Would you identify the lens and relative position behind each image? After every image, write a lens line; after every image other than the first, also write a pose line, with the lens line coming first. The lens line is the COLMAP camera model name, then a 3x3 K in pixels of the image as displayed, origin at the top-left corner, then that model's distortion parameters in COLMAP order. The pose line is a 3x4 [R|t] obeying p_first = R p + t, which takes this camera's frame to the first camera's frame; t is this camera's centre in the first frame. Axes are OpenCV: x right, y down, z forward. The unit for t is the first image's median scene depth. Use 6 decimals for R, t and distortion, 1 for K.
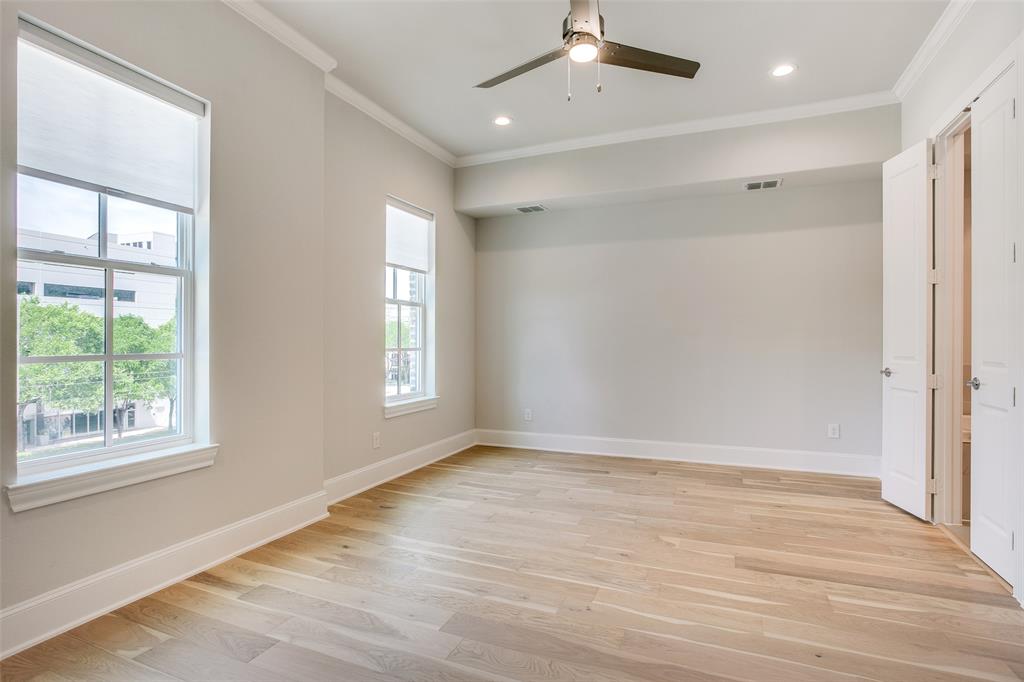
lens RADIAL K [[511.7, 0, 512.0], [0, 511.7, 341.0], [0, 0, 1]] dist [-0.000781, 0.001475]
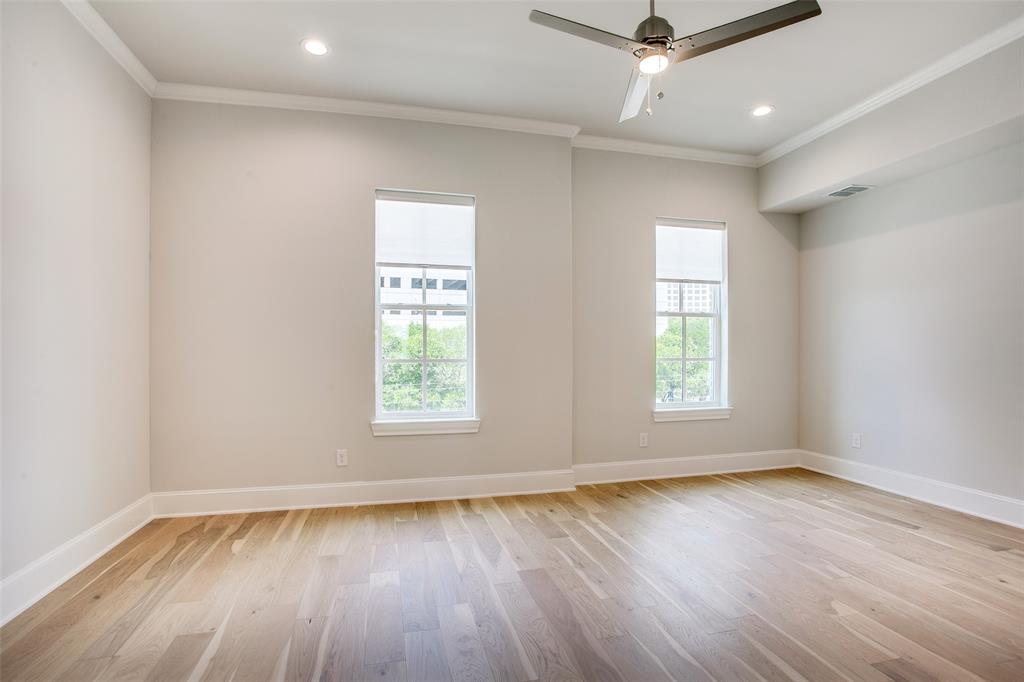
lens RADIAL K [[506.4, 0, 512.8], [0, 506.4, 355.6], [0, 0, 1]] dist [-0.095792, 0.075914]
pose [[0.604214, 0.005140, -0.796805, 0.420067], [0.000384, 0.999977, 0.006742, 0.002522], [0.796822, -0.004380, 0.604198, 0.110248]]
